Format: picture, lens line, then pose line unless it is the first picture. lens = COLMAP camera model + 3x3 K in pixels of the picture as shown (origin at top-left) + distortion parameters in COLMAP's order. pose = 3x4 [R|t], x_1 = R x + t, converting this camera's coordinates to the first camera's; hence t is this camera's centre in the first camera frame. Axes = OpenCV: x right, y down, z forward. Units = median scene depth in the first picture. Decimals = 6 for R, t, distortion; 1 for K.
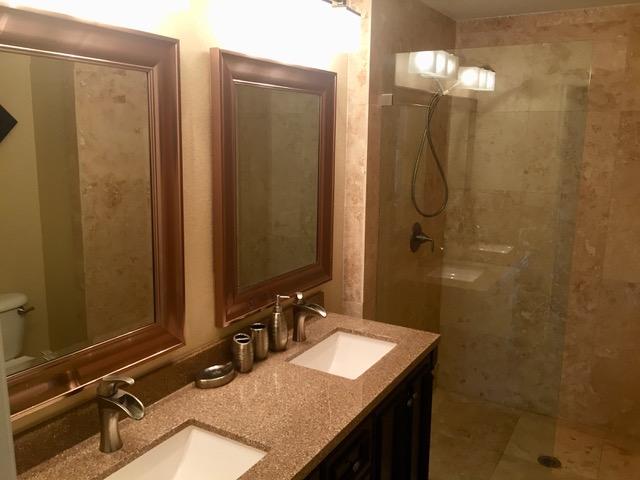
lens RADIAL K [[552.2, 0, 324.5], [0, 552.2, 237.2], [0, 0, 1]] dist [0.057271, -0.072732]
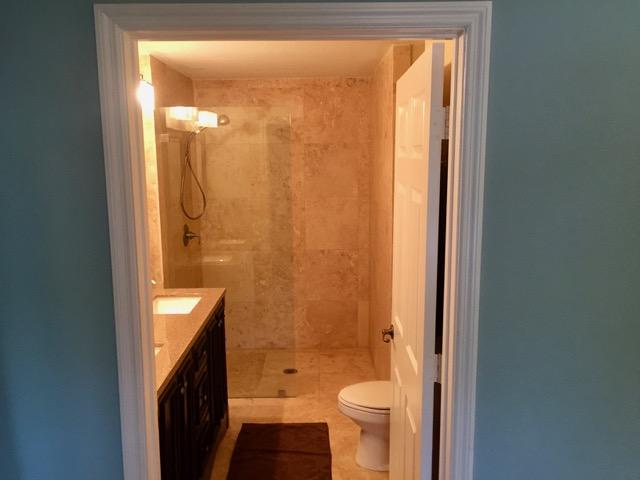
lens RADIAL K [[552.2, 0, 318.0], [0, 552.2, 240.0], [0, 0, 1]] dist [0.057271, -0.072732]
pose [[0.861408, -0.101526, 0.497664, -0.237888], [0.118165, 0.992992, -0.001958, 0.053146], [-0.493977, 0.060493, 0.867368, -0.356232]]
